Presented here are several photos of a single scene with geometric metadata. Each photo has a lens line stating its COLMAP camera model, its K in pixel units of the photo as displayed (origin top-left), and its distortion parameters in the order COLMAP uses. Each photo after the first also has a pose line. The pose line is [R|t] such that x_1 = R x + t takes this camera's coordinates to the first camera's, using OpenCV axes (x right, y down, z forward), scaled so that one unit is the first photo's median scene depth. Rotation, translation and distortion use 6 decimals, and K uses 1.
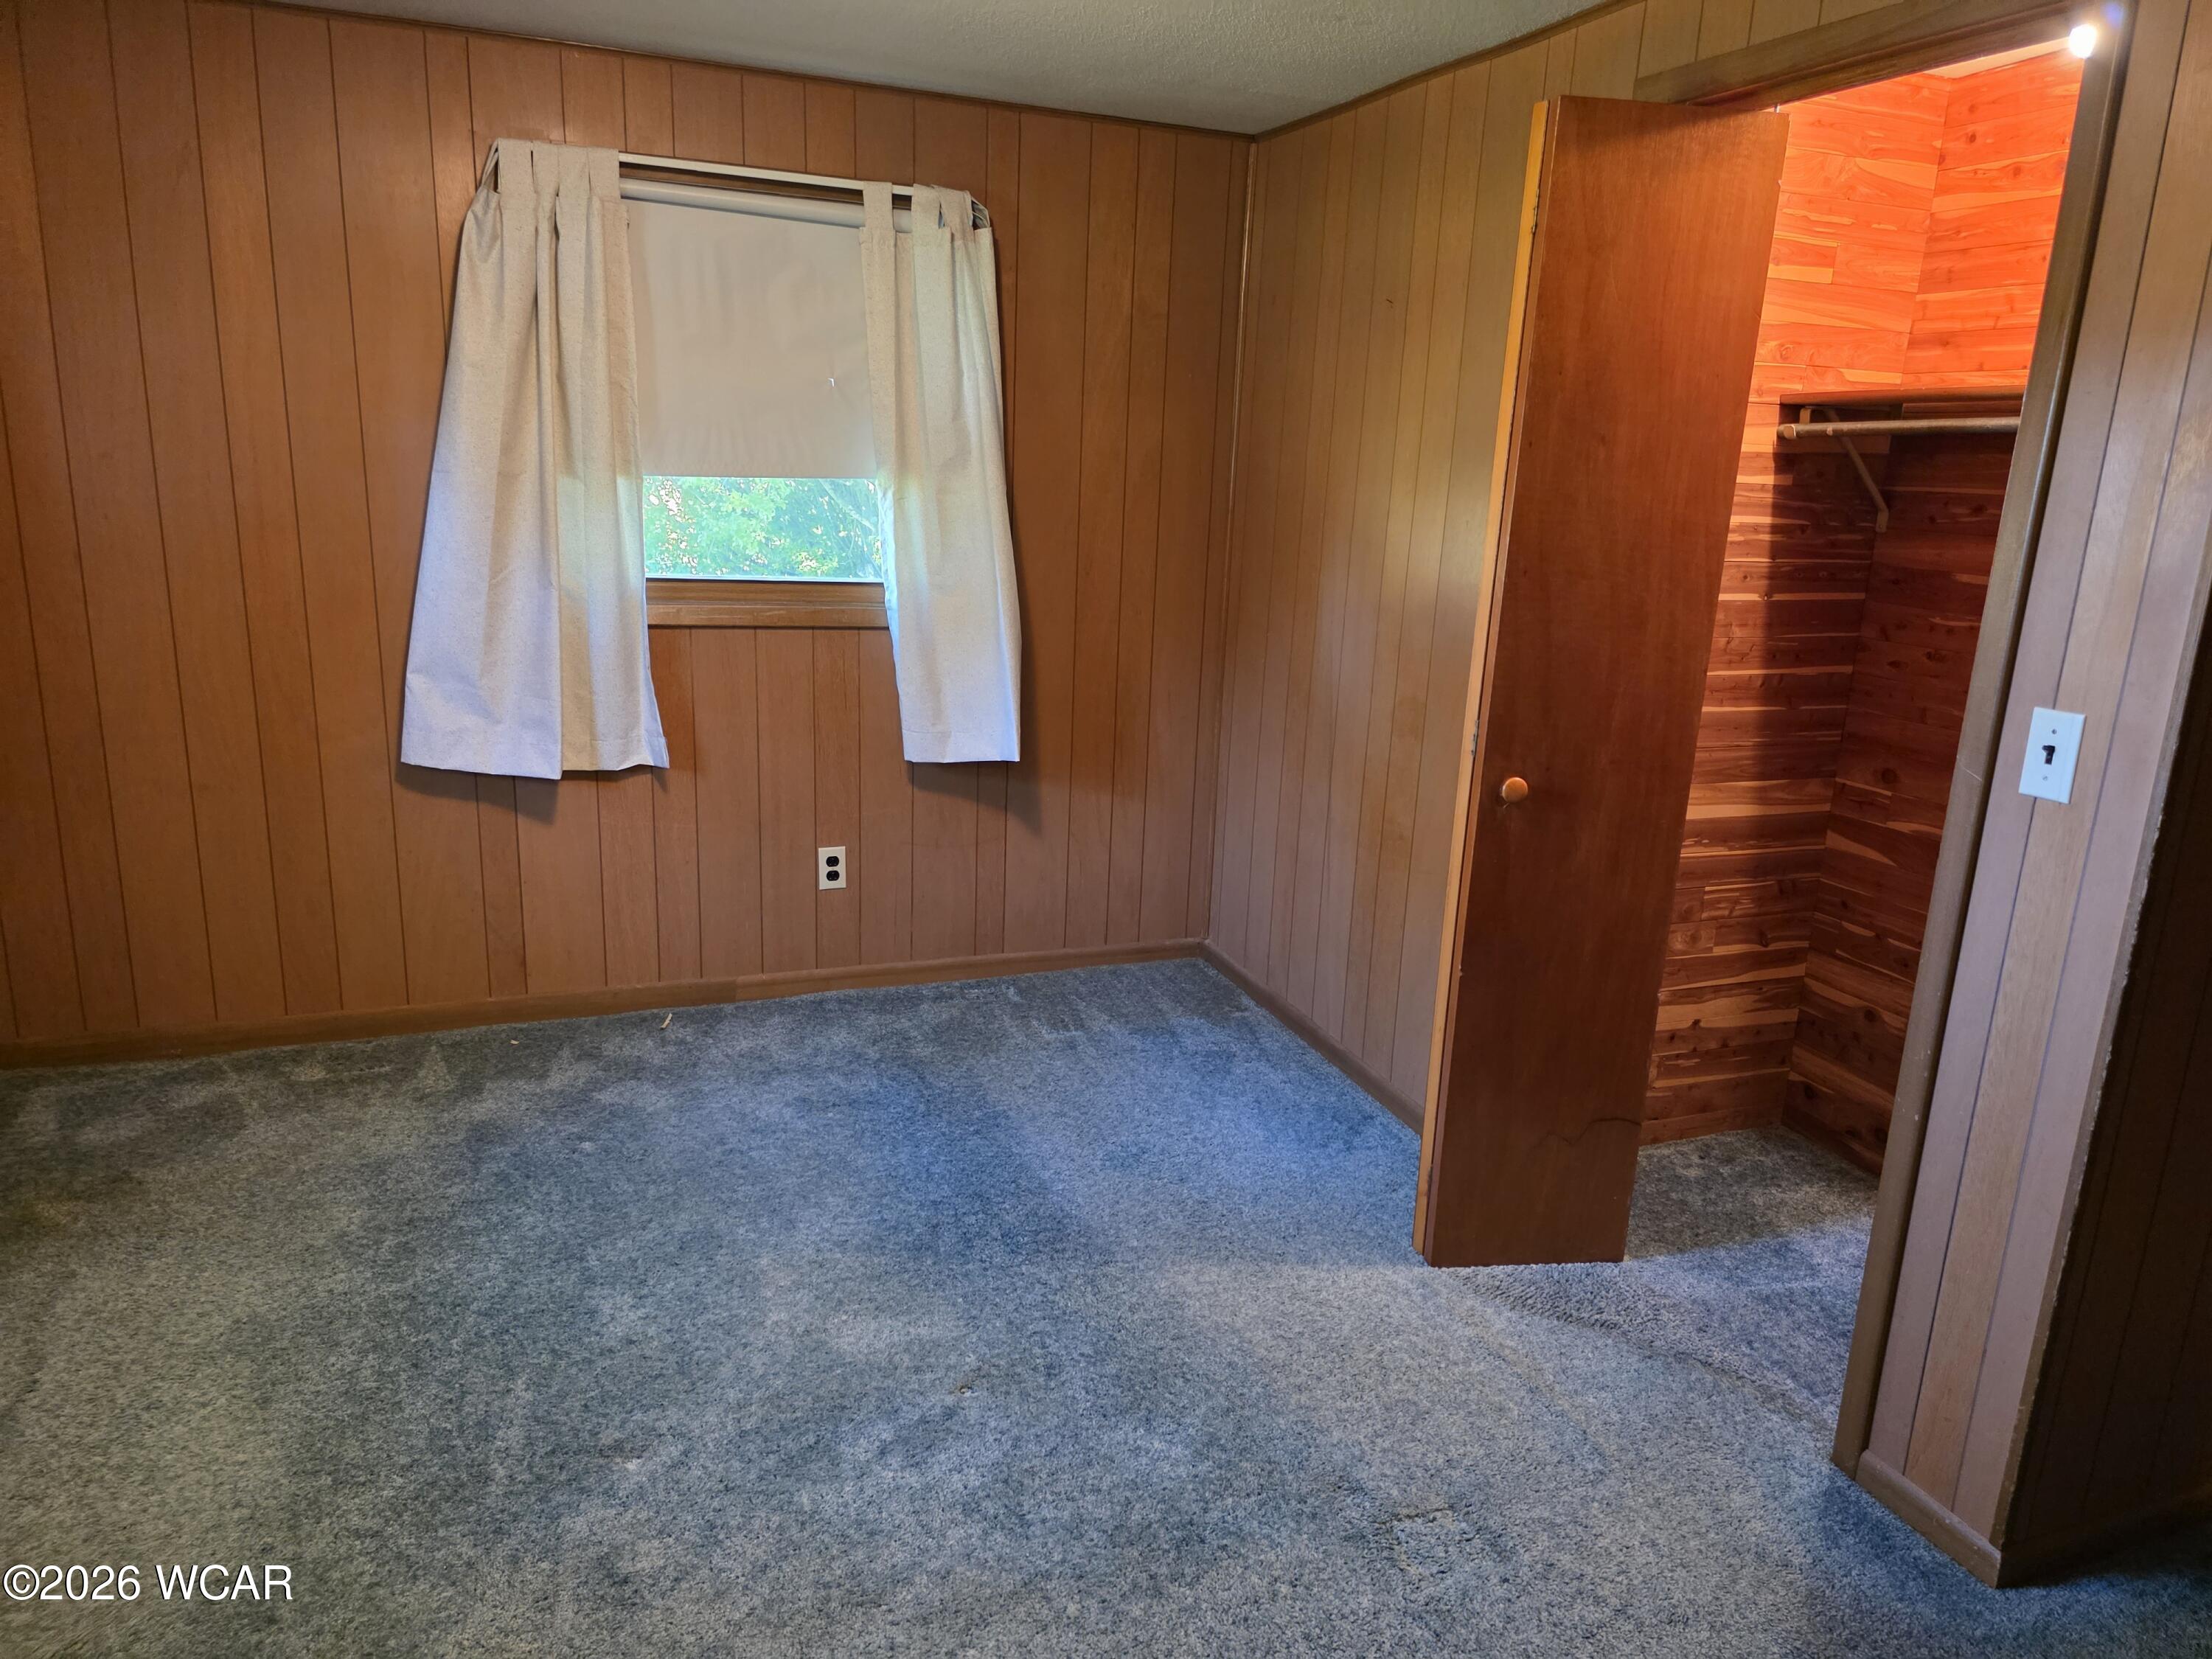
lens RADIAL K [[1466.4, 0, 1132.9], [0, 1466.4, 827.7], [0, 0, 1]] dist [0.094833, -0.107486]
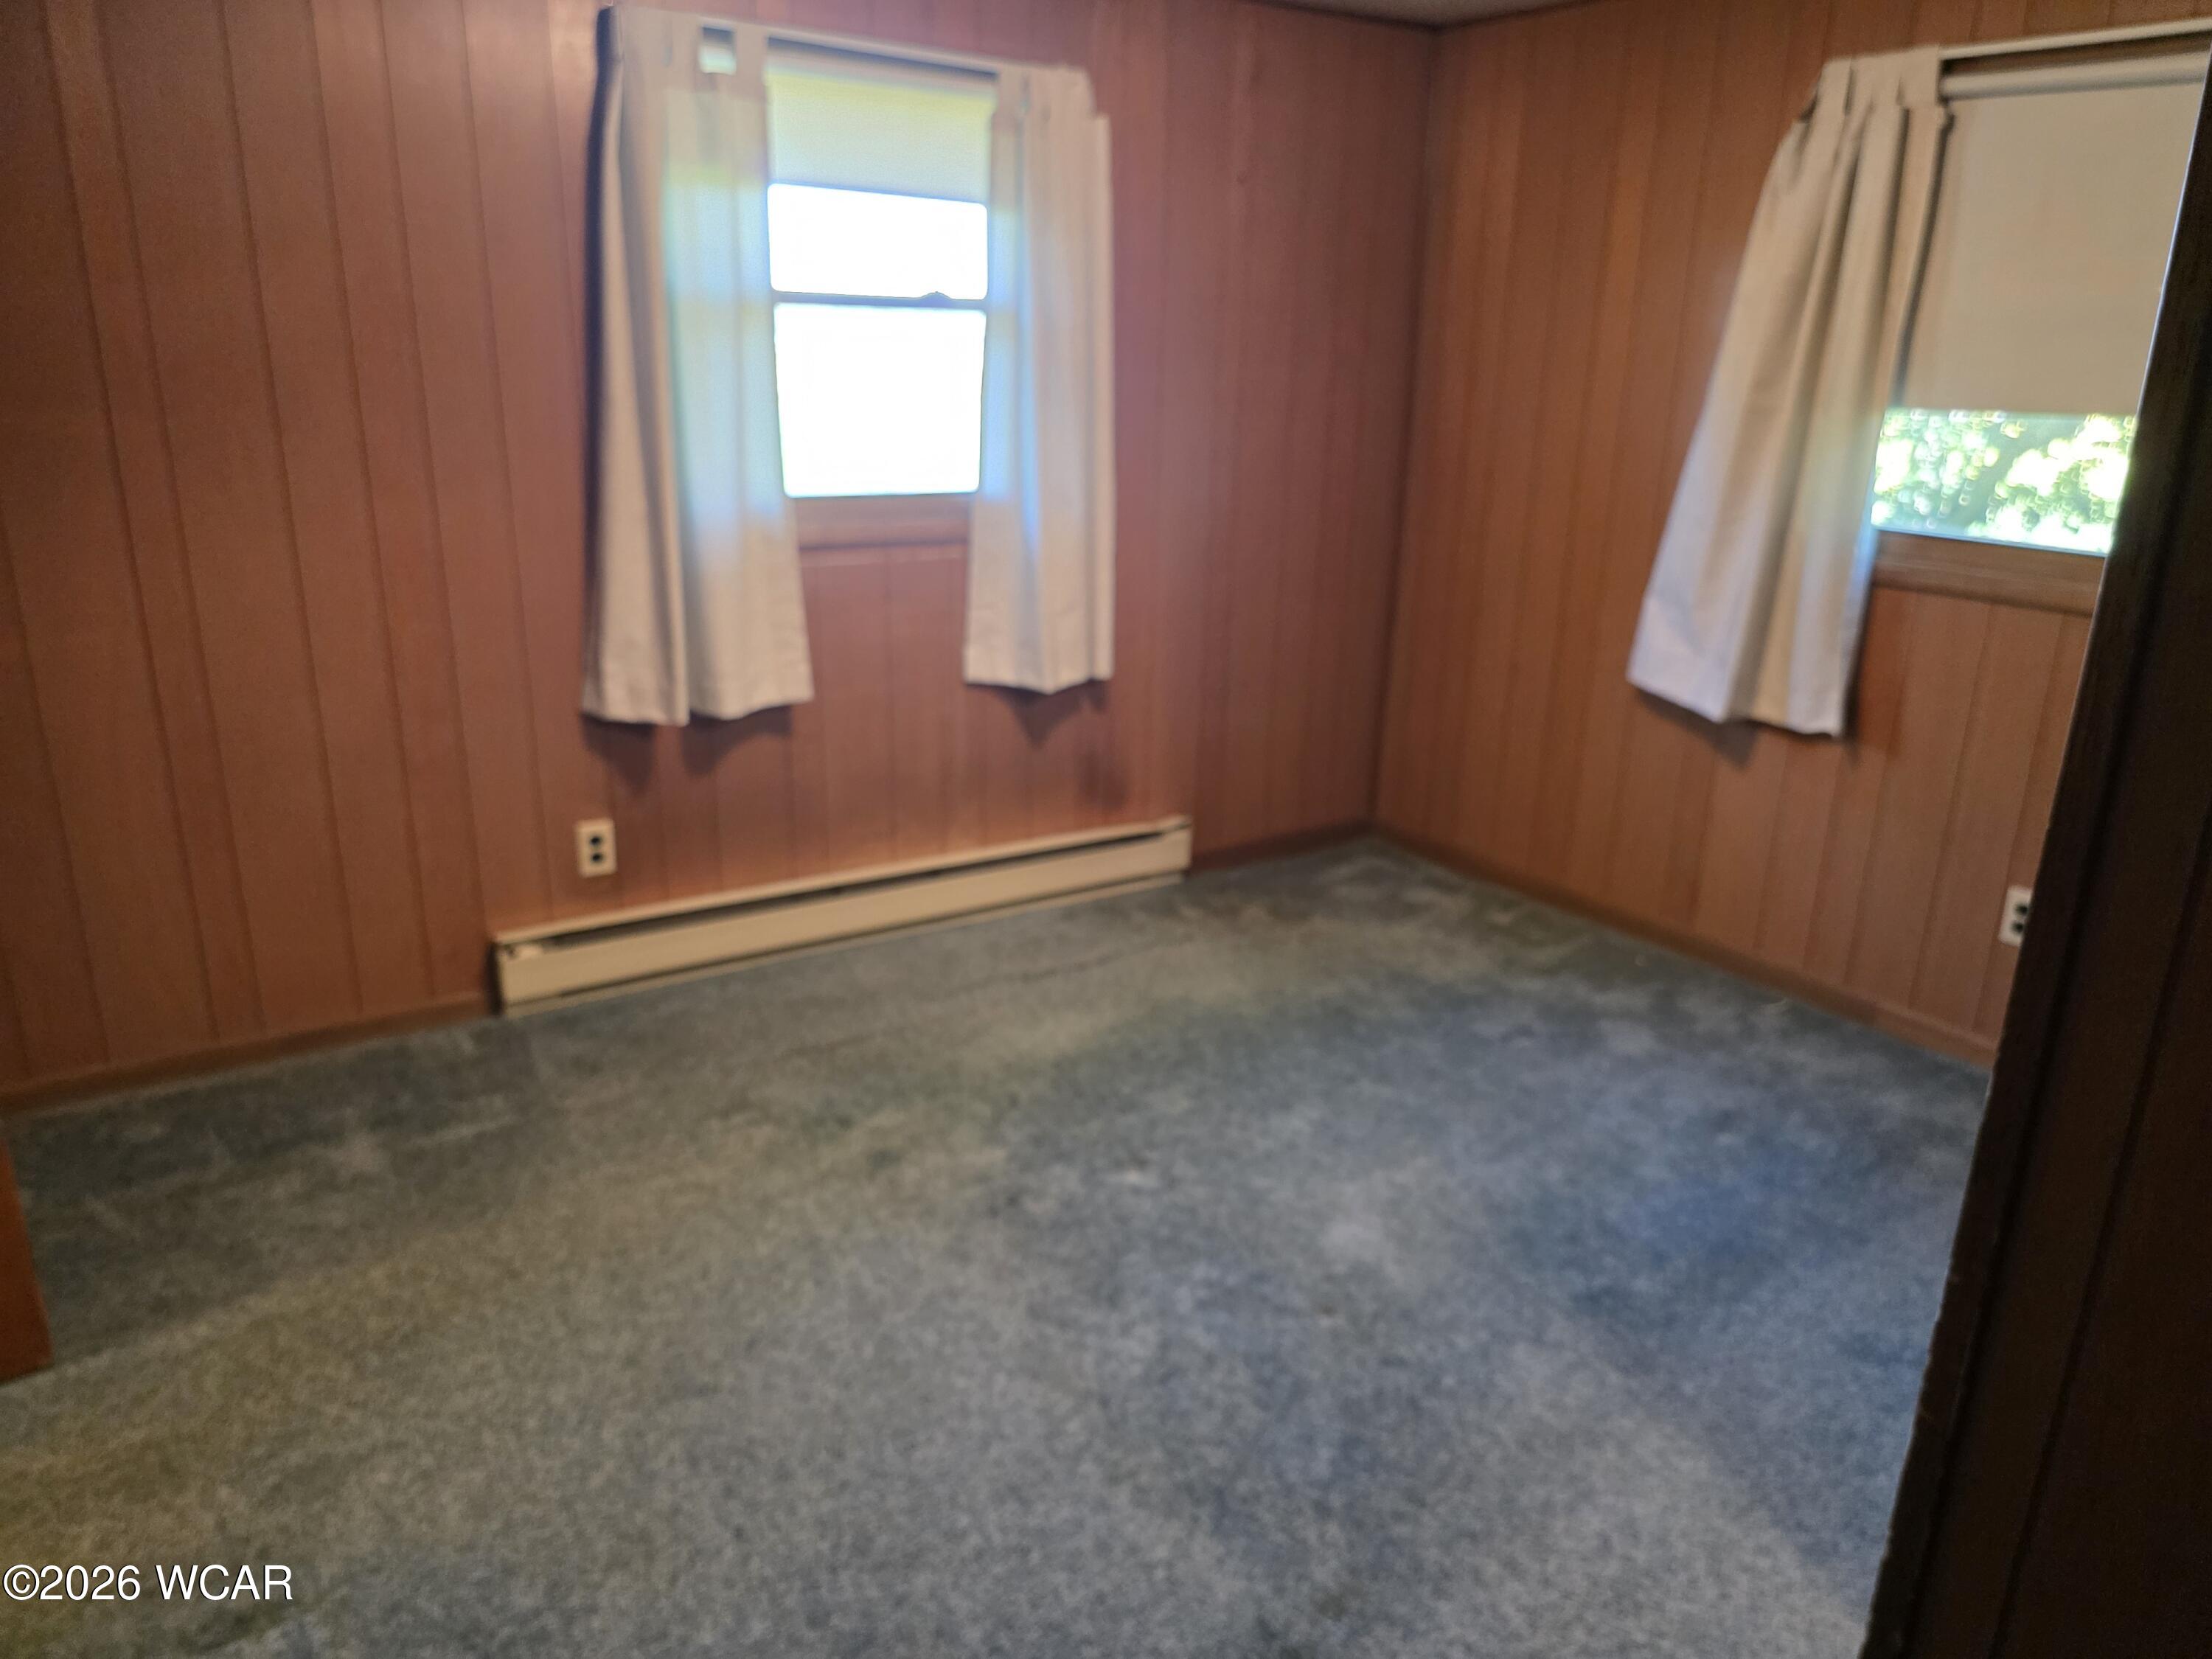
lens RADIAL K [[1518.7, 0, 1106.0], [0, 1518.7, 829.5], [0, 0, 1]] dist [-0.010738, -0.004251]
pose [[0.225780, 0.258101, -0.939365, 0.491753], [-0.255068, 0.946288, 0.198697, -0.060551], [0.940194, 0.194740, 0.279486, 0.358055]]
